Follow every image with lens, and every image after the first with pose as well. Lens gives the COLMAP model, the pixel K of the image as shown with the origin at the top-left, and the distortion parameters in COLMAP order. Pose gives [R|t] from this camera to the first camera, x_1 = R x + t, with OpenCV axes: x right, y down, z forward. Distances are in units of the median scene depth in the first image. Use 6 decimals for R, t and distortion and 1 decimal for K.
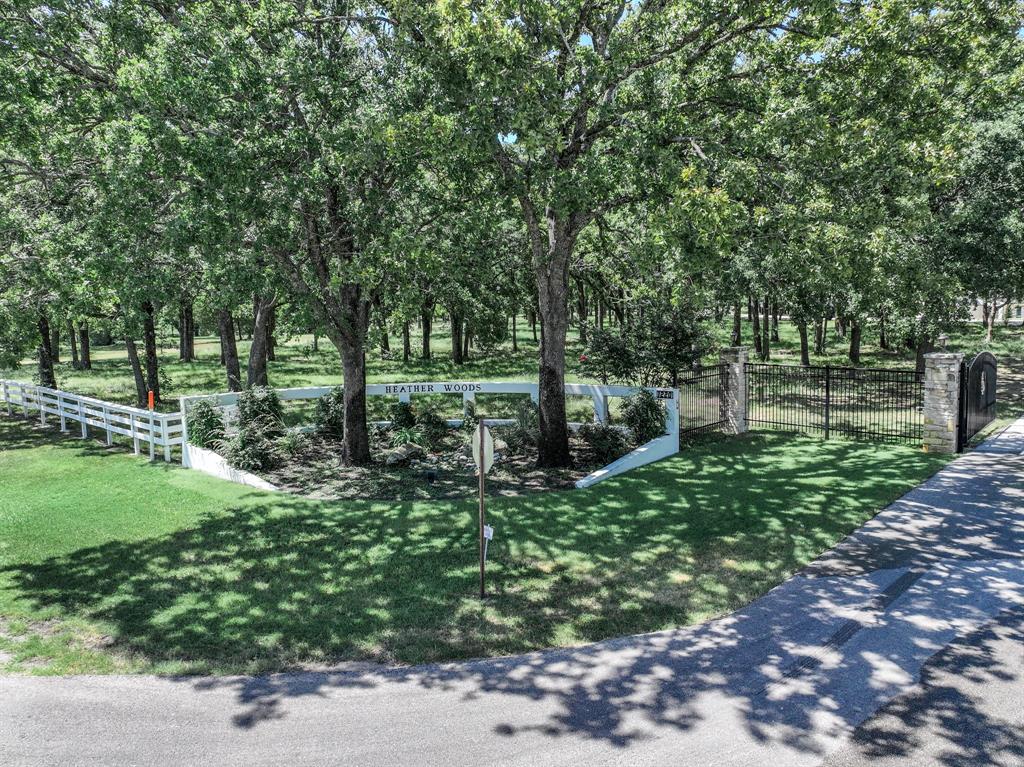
lens RADIAL K [[715.6, 0, 517.3], [0, 715.6, 383.4], [0, 0, 1]] dist [-0.002435, 0.010229]
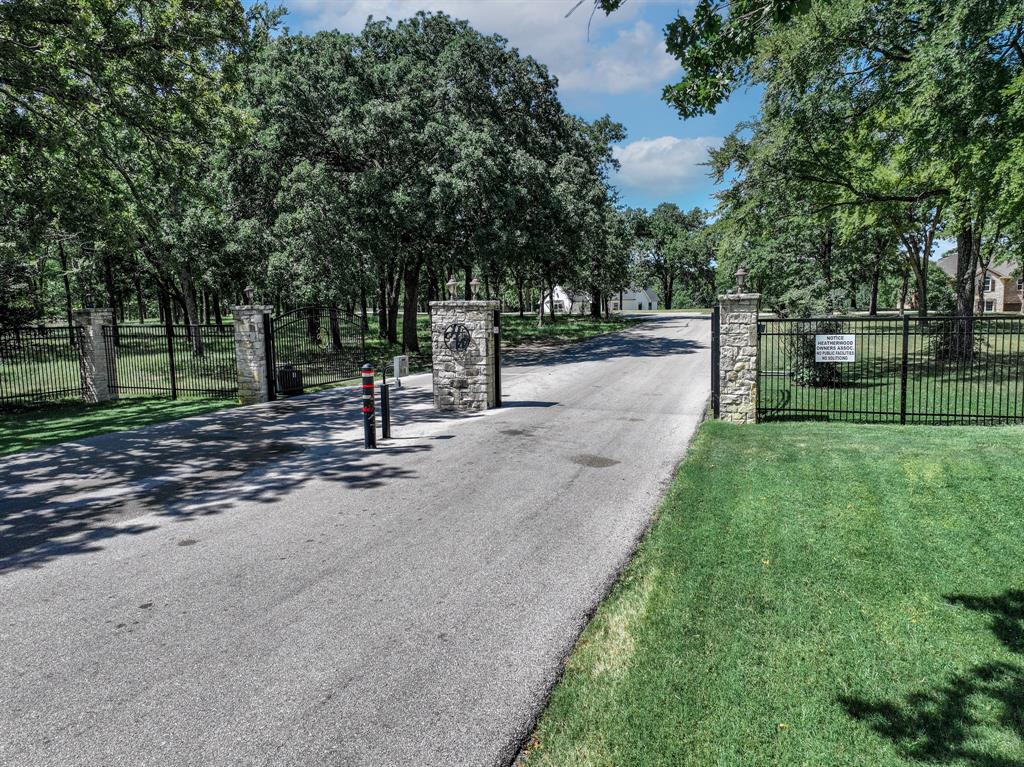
lens RADIAL K [[715.6, 0, 517.3], [0, 715.6, 383.4], [0, 0, 1]] dist [-0.002435, 0.010229]
pose [[0.920562, -0.040802, 0.388460, 0.578636], [0.042813, 0.999077, 0.003480, 0.086018], [-0.388244, 0.013427, 0.921459, -0.084417]]
